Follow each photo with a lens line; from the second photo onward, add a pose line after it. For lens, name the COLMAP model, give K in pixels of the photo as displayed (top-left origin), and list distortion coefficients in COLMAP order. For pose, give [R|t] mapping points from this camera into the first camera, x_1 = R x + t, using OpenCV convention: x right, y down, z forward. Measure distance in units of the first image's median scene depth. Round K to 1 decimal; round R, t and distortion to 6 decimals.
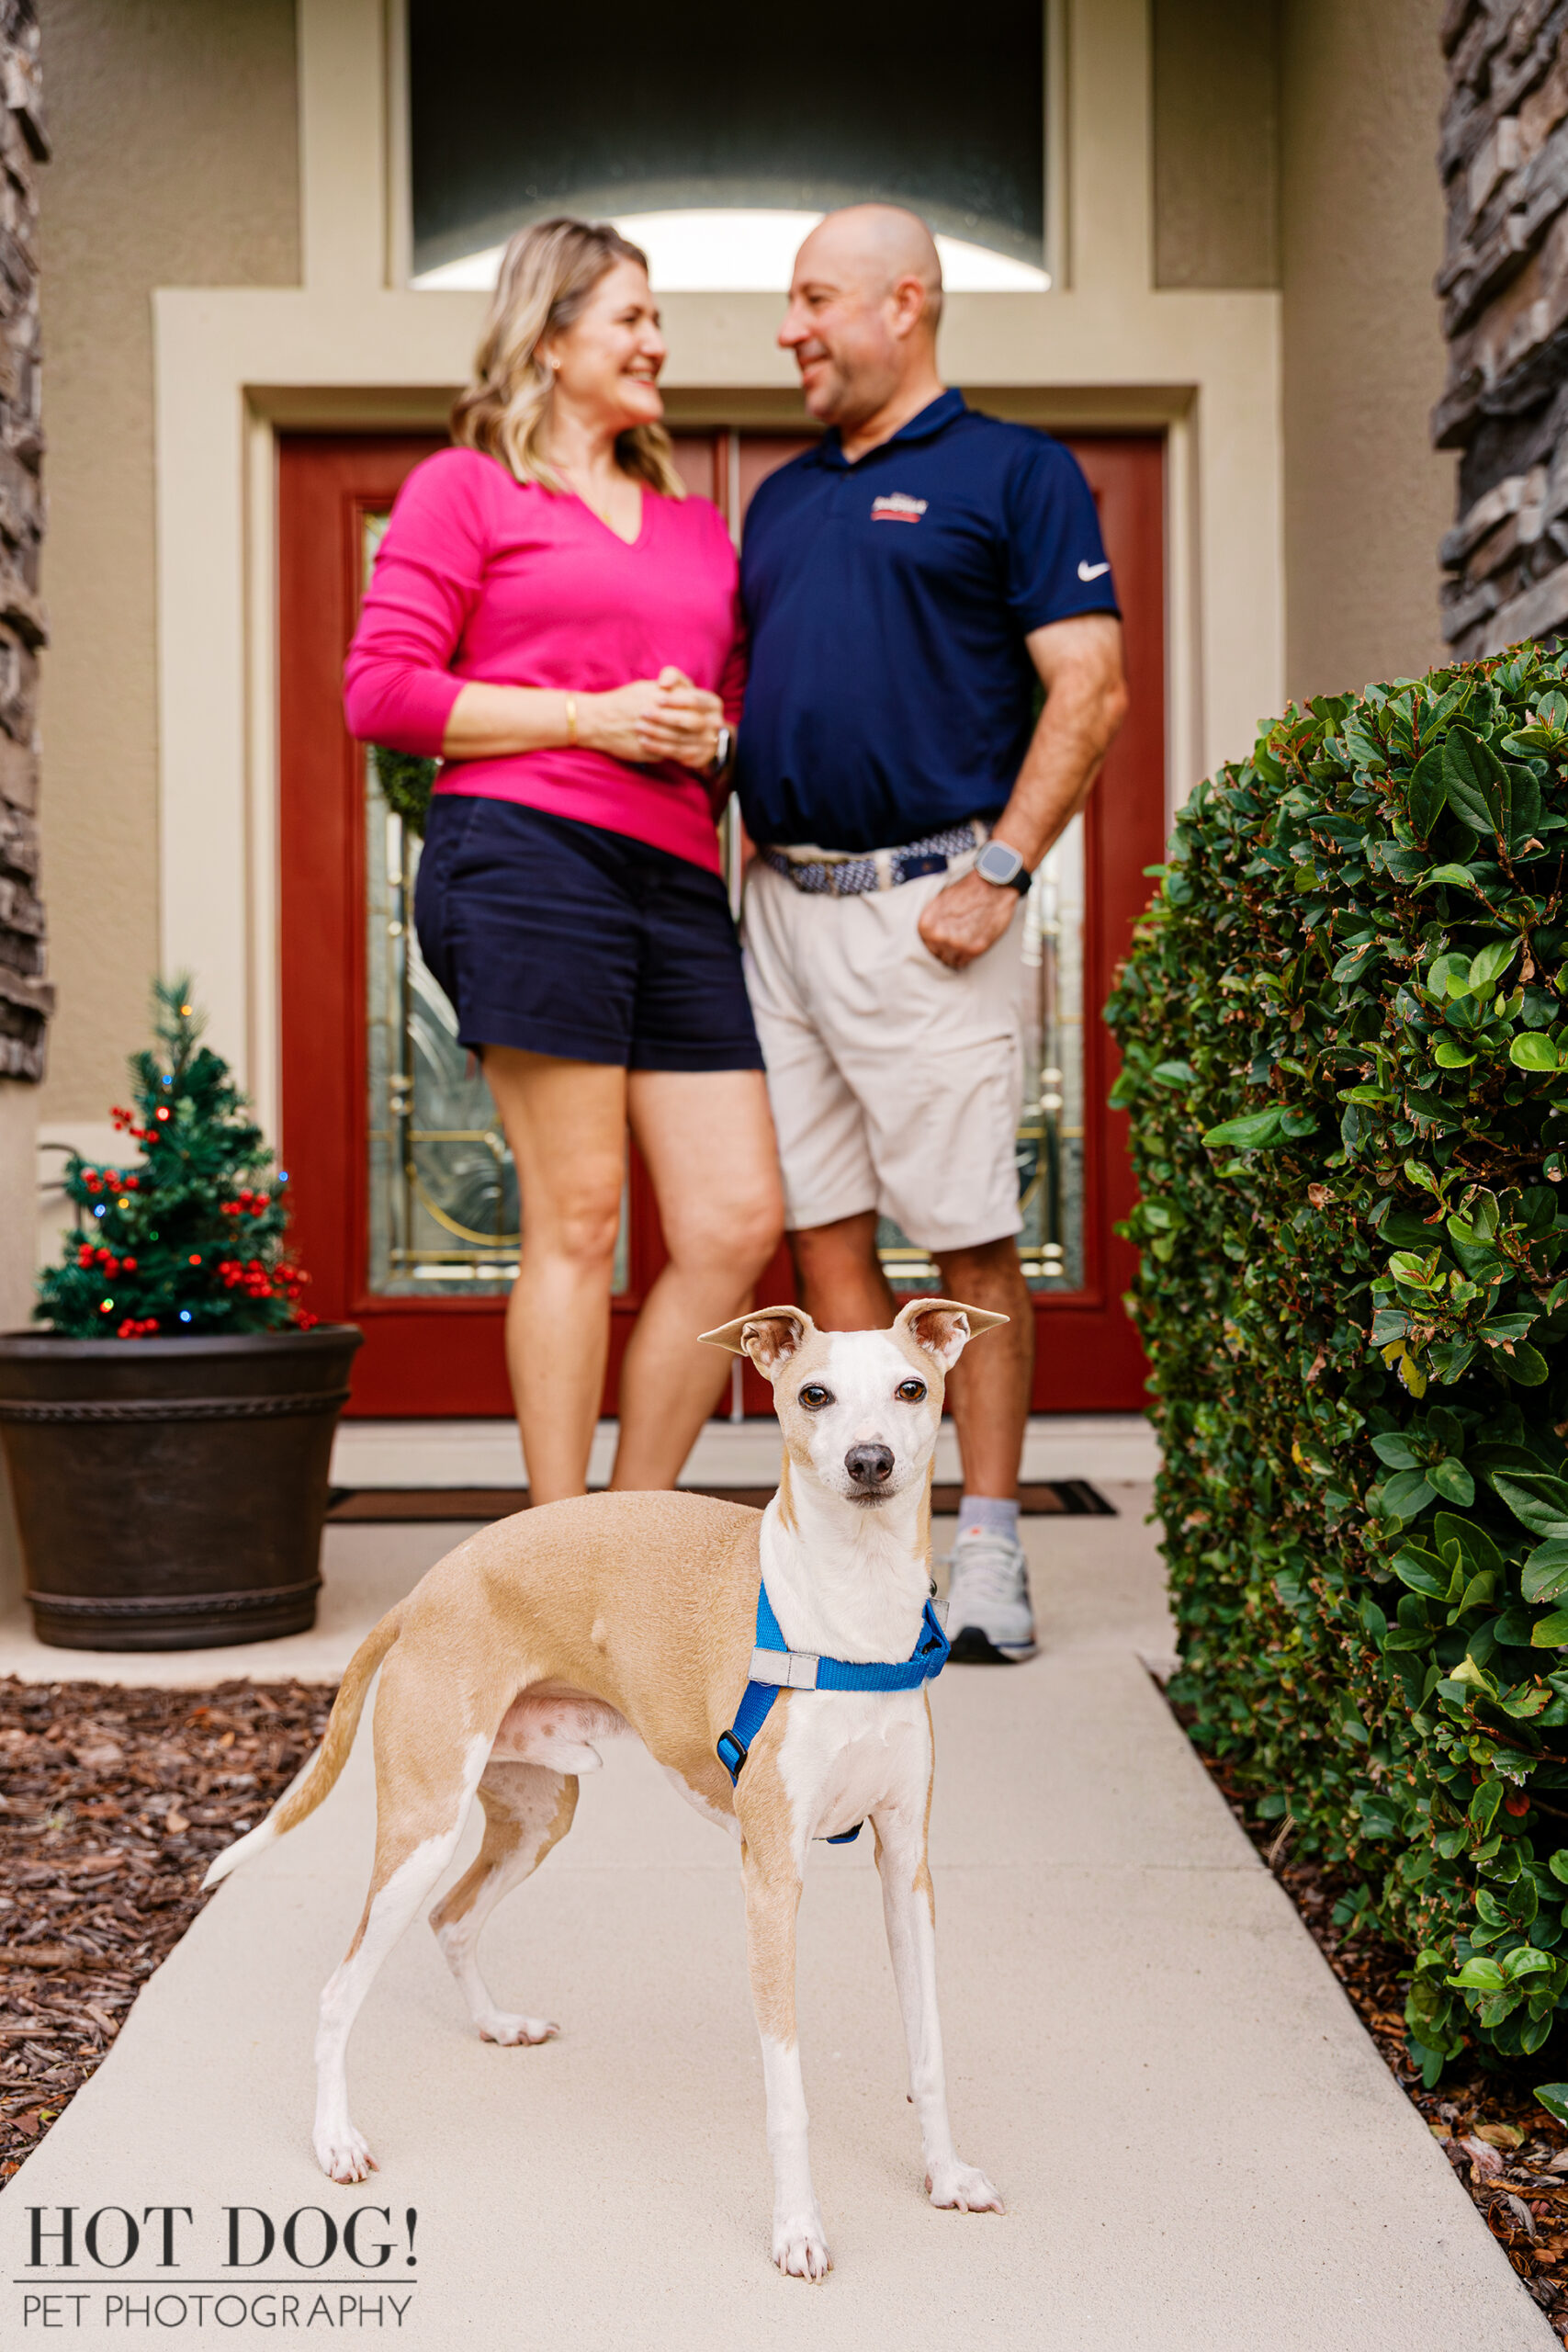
lens RADIAL K [[2442.8, 0, 753.4], [0, 2442.8, 1218.4], [0, 0, 1]] dist [-0.008194, 0.000000]
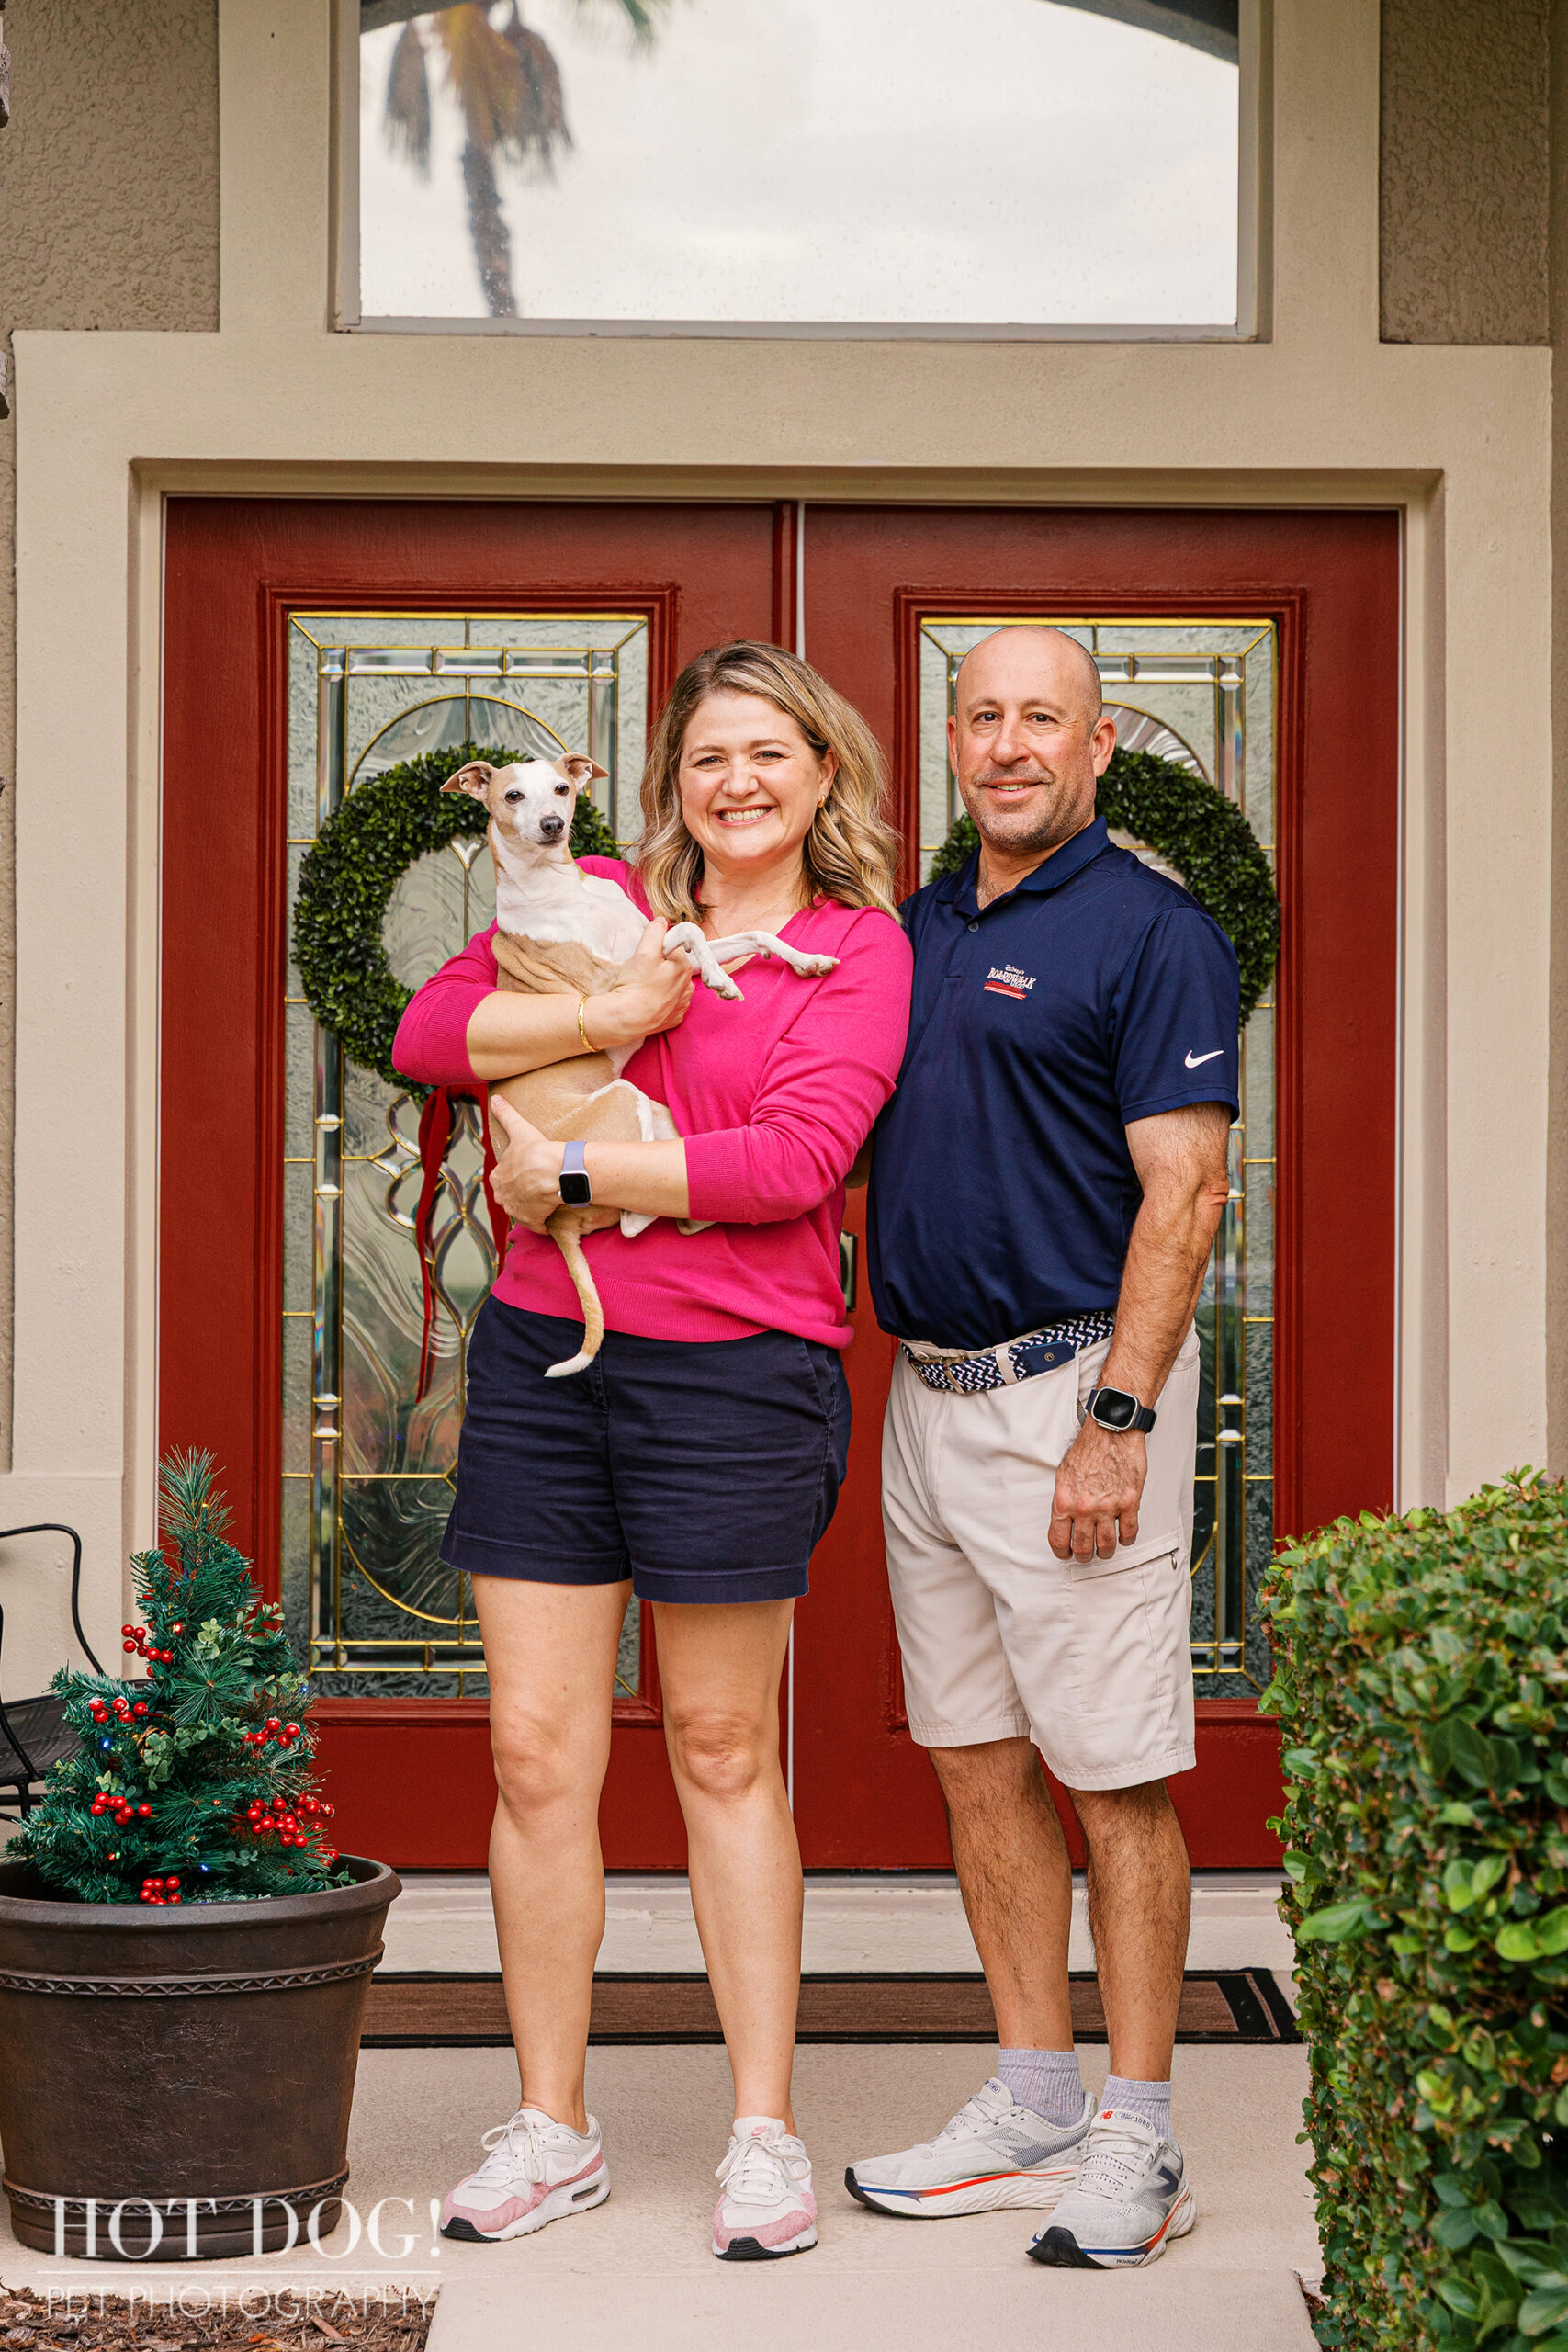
lens RADIAL K [[4874.4, 0, 806.1], [0, 4874.4, 1177.1], [0, 0, 1]] dist [0.031393, 0.000000]
pose [[0.999662, 0.011945, 0.023083, -0.075262], [-0.011981, 0.999927, 0.001427, -0.252325], [-0.023065, -0.001704, 0.999733, -0.881544]]
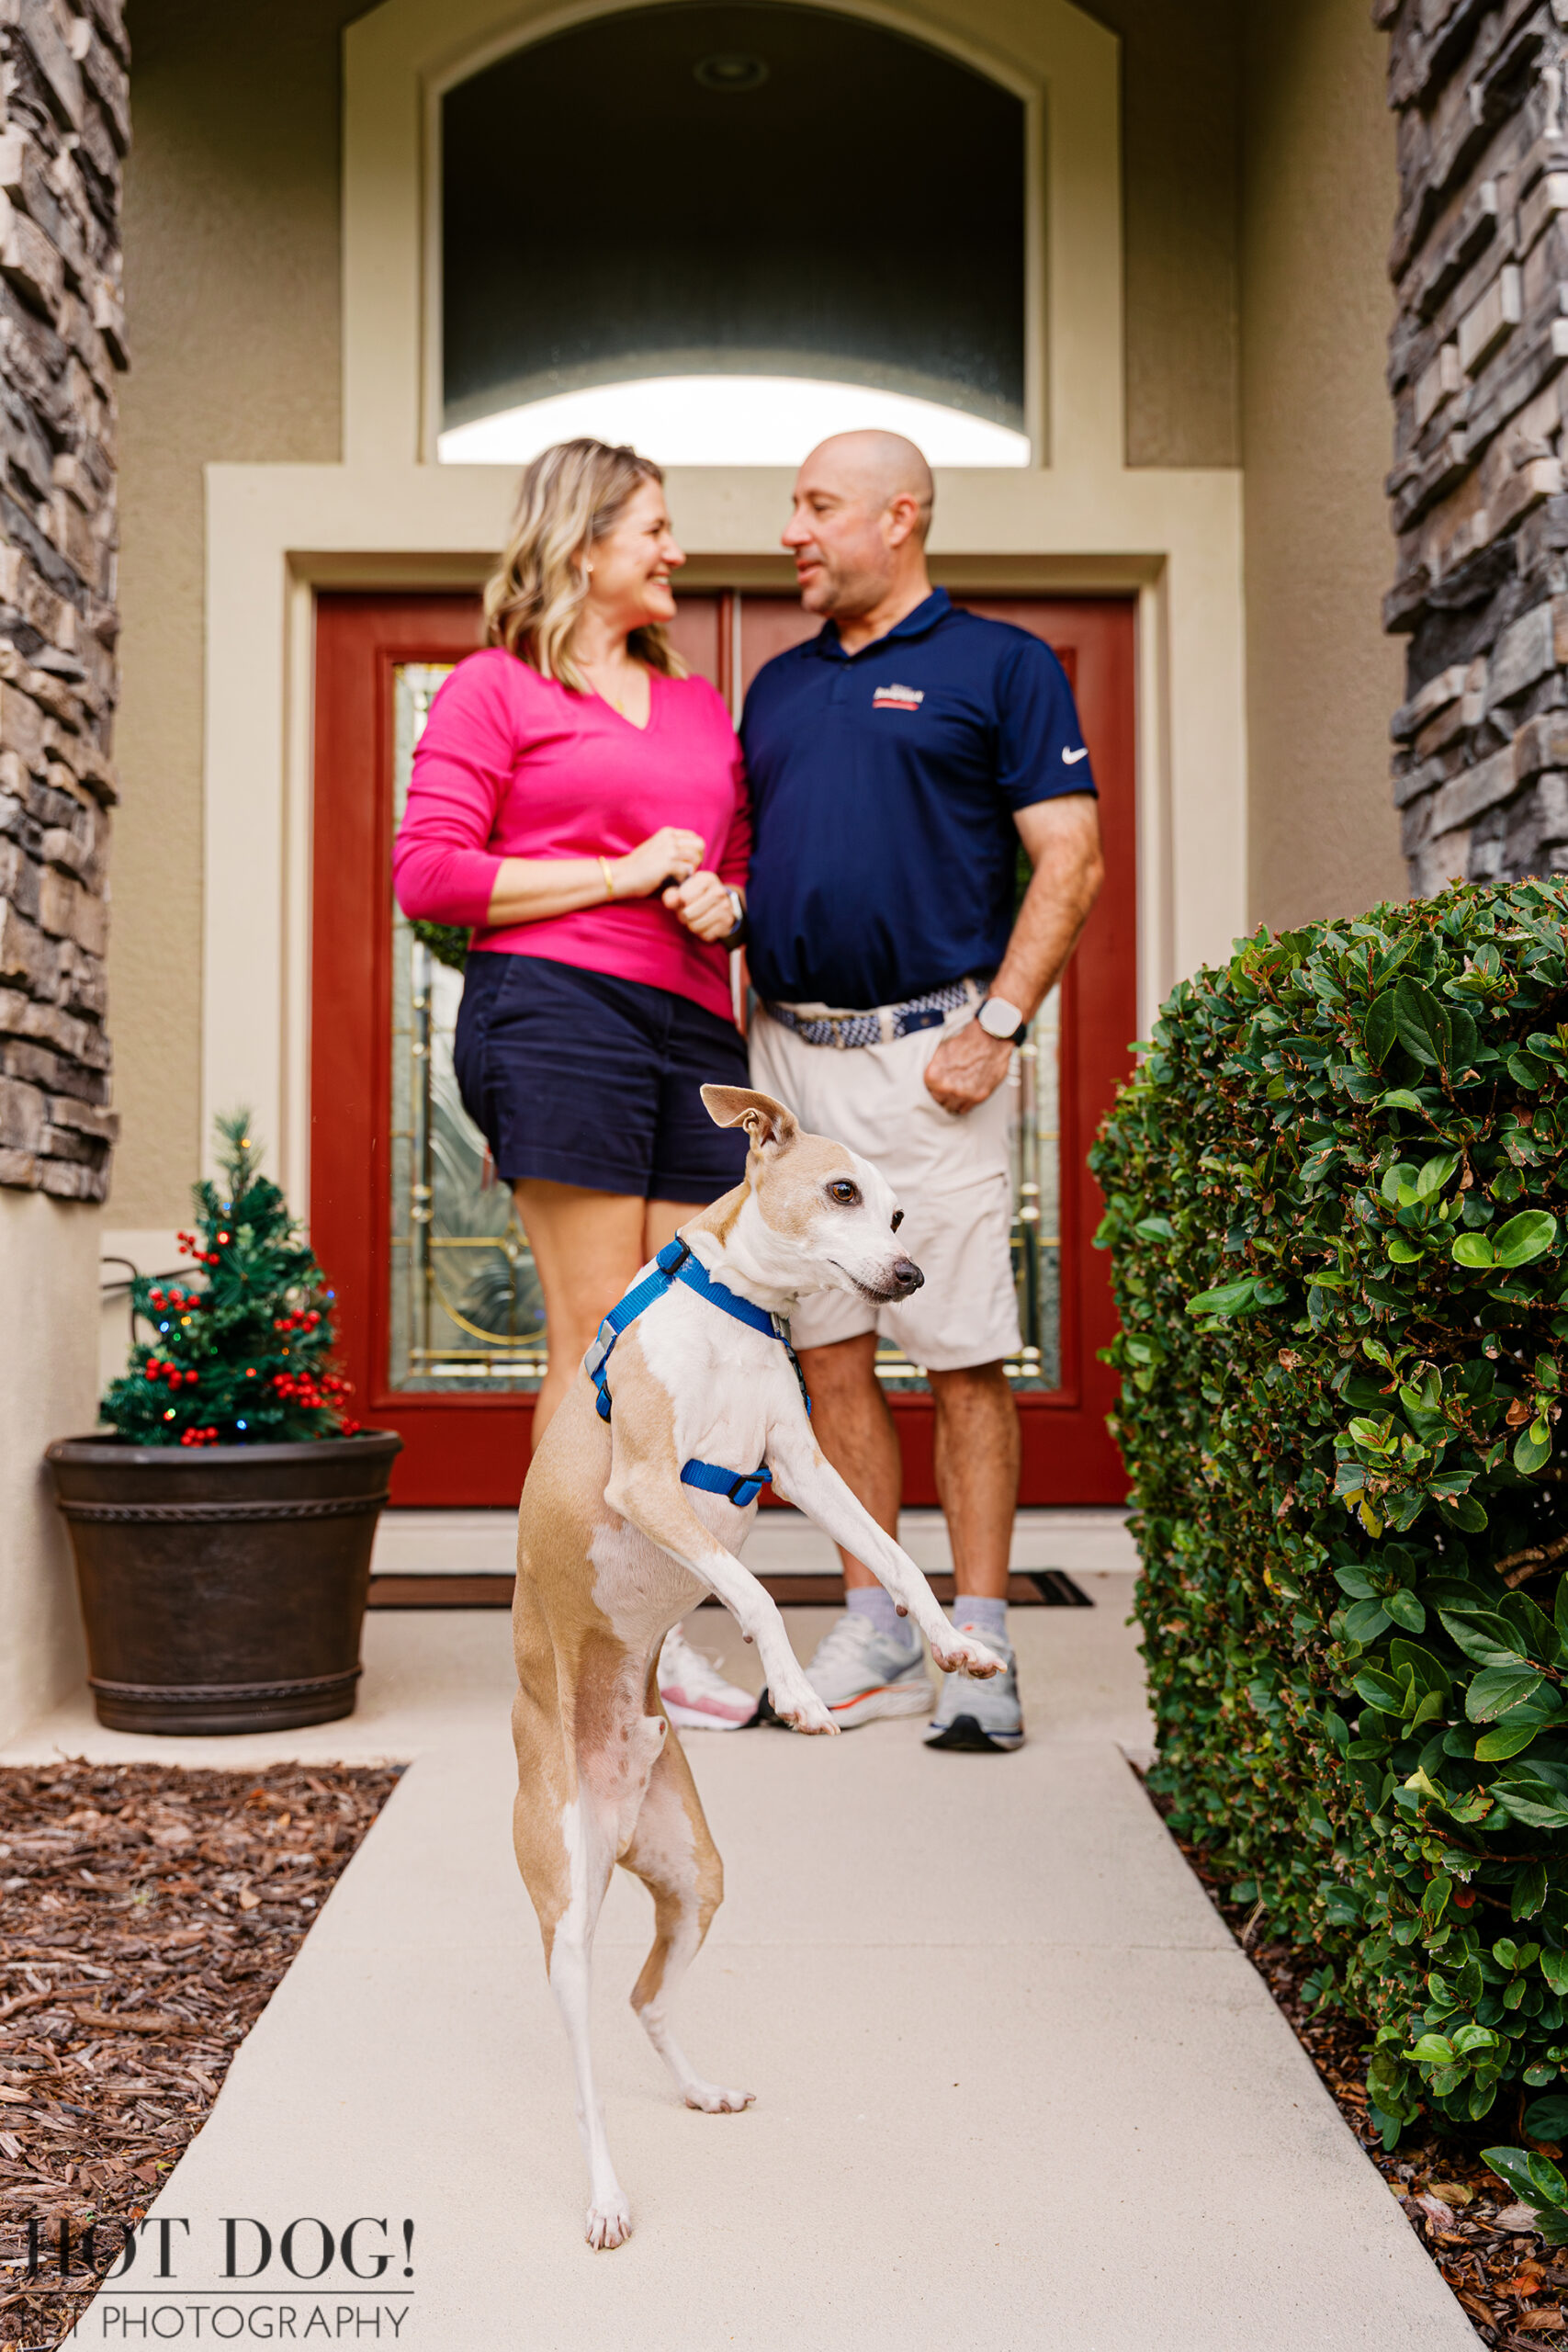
lens RADIAL K [[2363.9, 0, 724.2], [0, 2363.9, 1190.4], [0, 0, 1]] dist [-0.009465, 0.000000]
pose [[0.999977, 0.006243, -0.002696, -0.018397], [-0.006357, 0.998988, -0.044536, -0.022382], [0.002415, 0.044552, 0.999004, -0.067707]]
